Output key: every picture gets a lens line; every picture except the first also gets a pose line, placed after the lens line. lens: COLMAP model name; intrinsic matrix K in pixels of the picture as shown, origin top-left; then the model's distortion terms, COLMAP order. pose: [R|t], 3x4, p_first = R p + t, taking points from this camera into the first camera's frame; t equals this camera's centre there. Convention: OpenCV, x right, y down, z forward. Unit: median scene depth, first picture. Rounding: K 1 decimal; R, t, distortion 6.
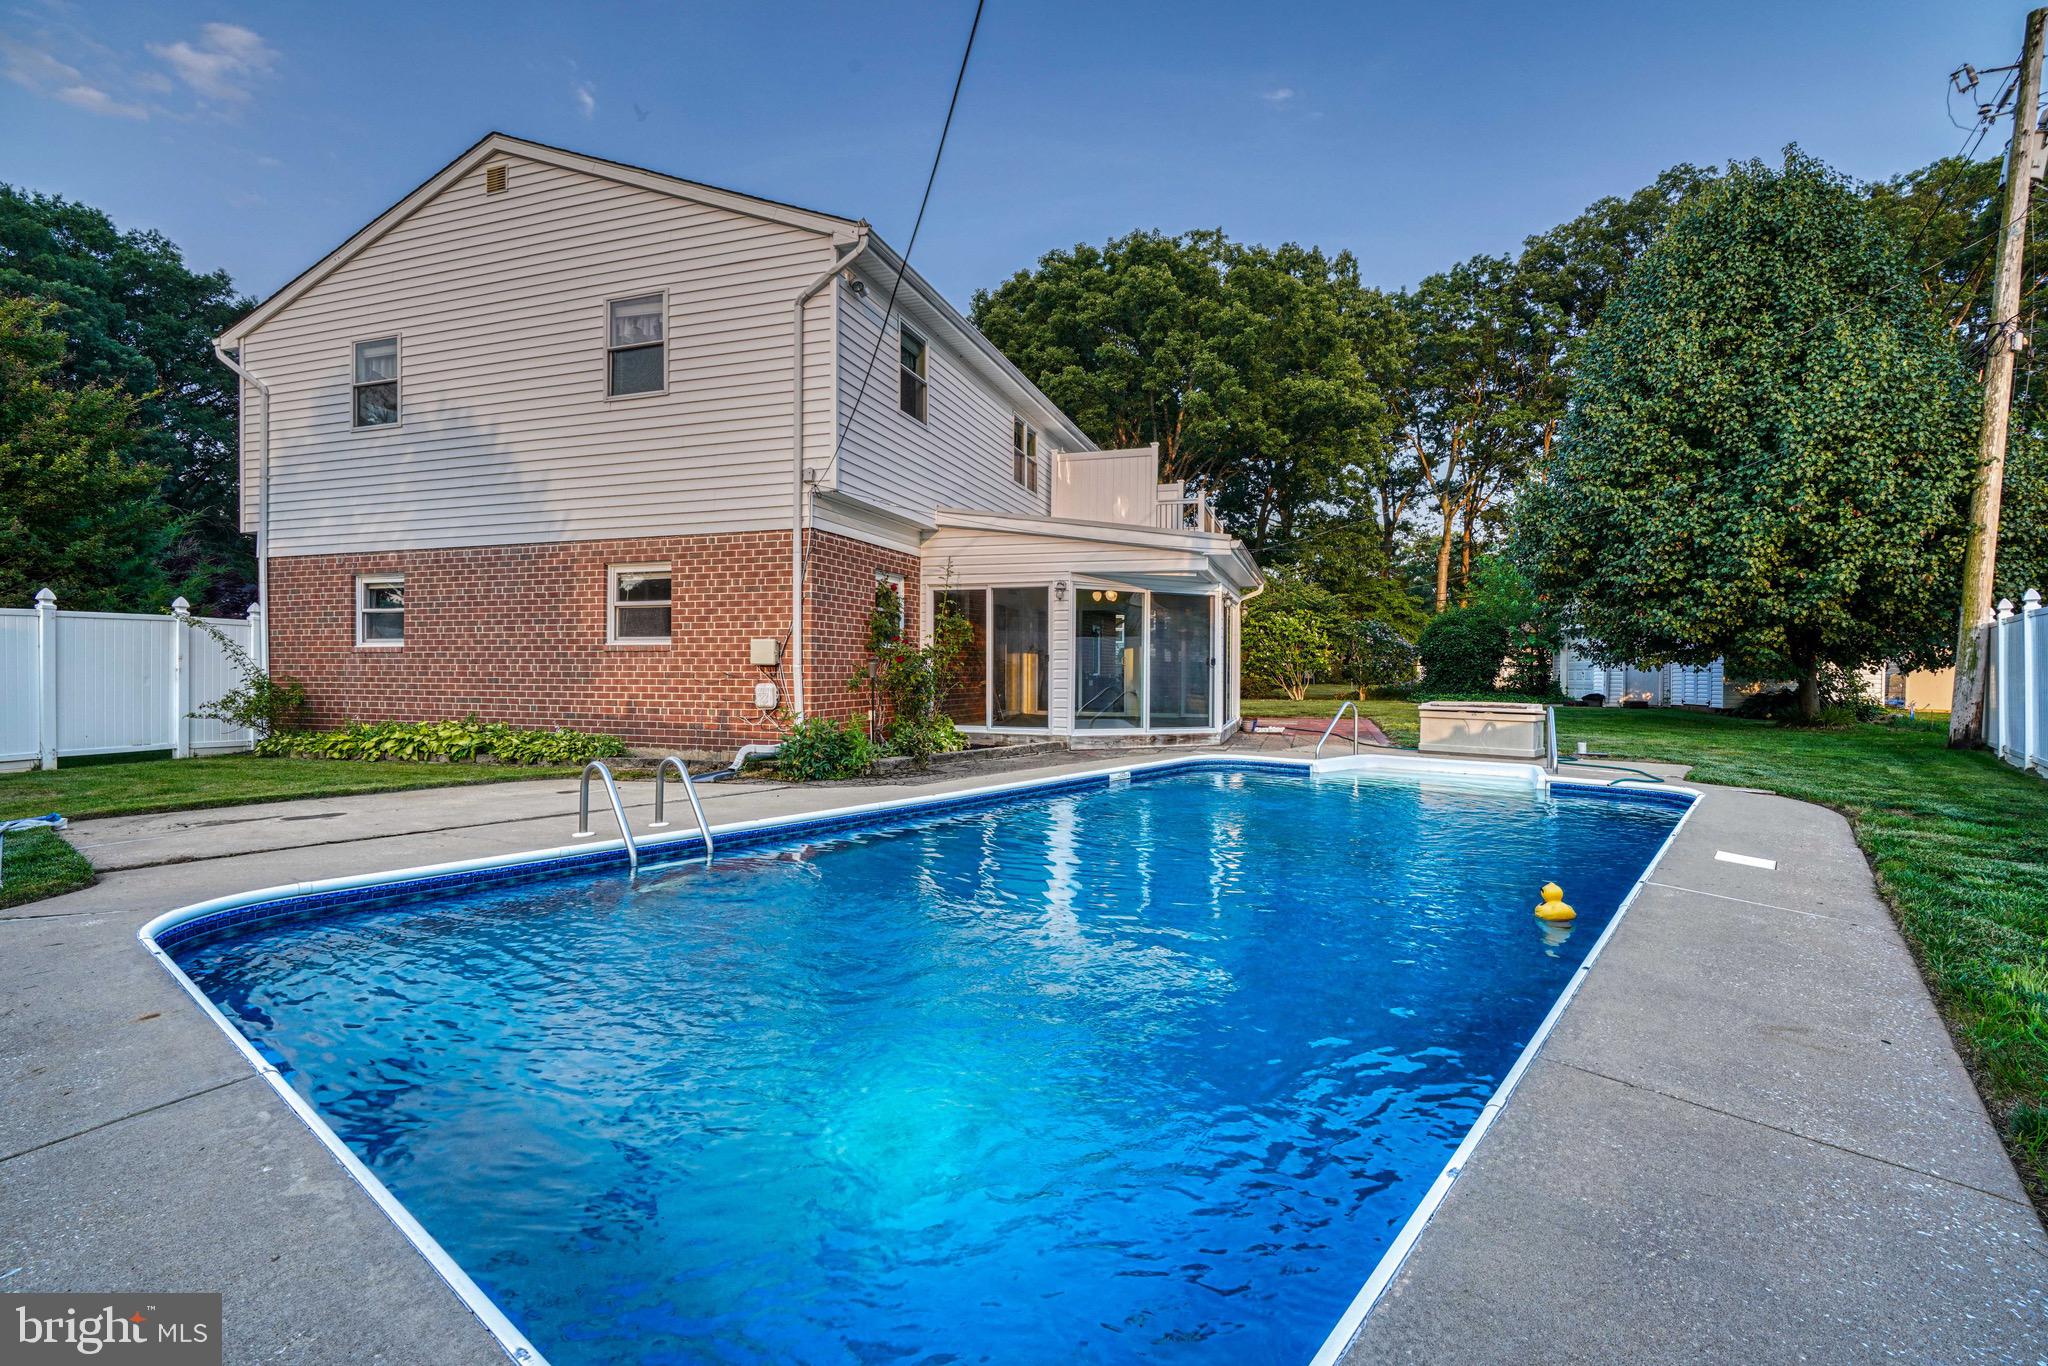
lens RADIAL K [[924.9, 0, 1017.3], [0, 924.9, 670.8], [0, 0, 1]] dist [-0.002998, 0.000328]
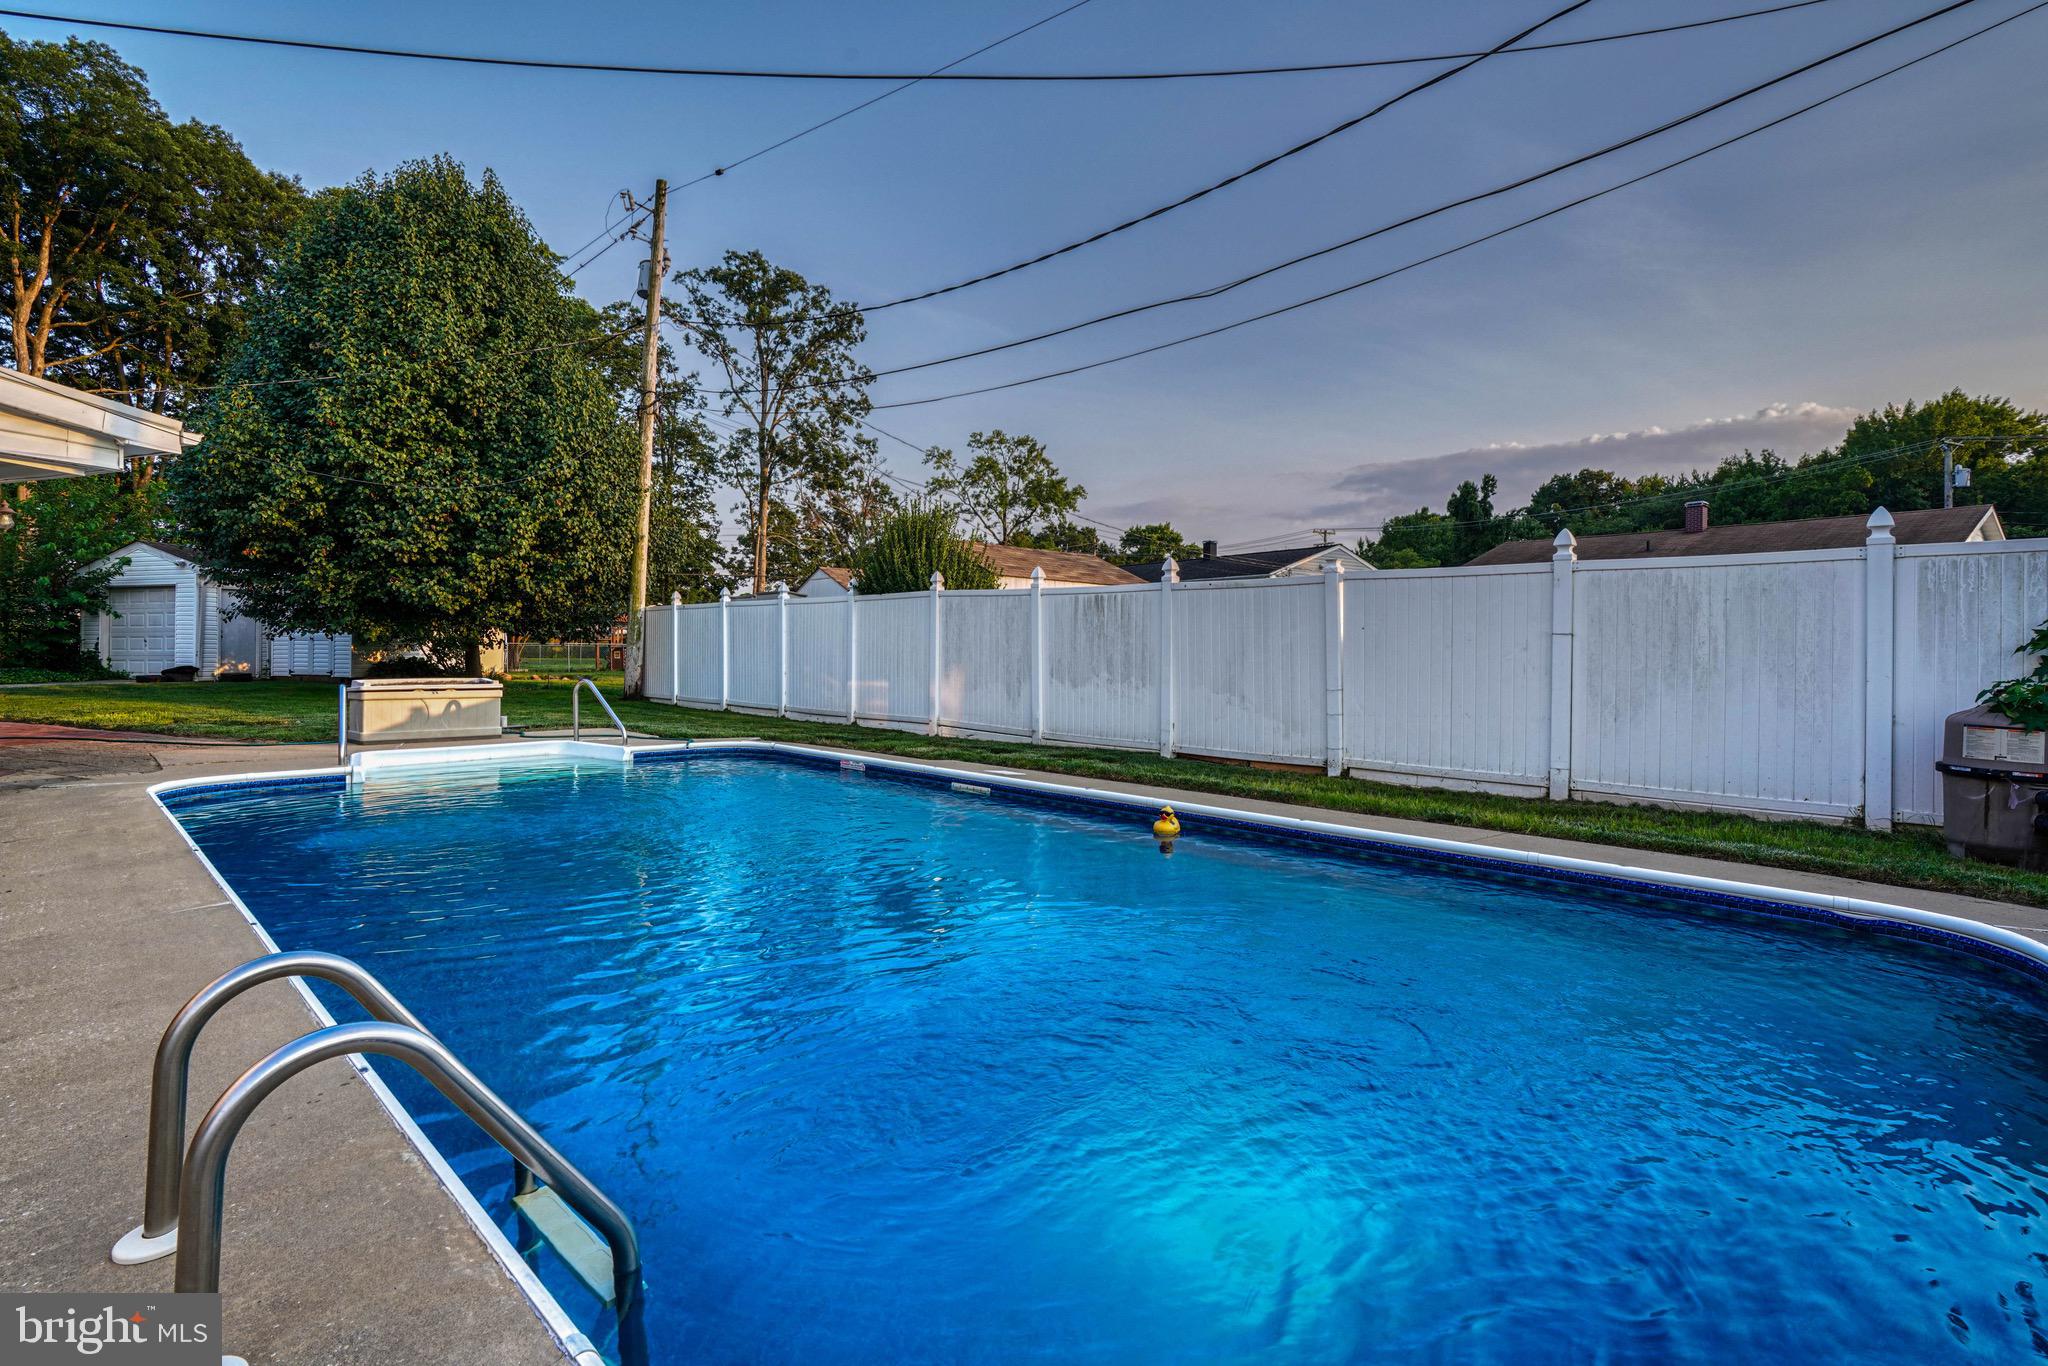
lens RADIAL K [[939.4, 0, 1045.4], [0, 939.4, 635.0], [0, 0, 1]] dist [-0.037360, 0.010681]
pose [[0.054308, 0.008555, 0.998488, -0.268253], [-0.007213, 0.999941, -0.008176, -0.003017], [-0.998498, -0.006758, 0.054367, 0.295719]]
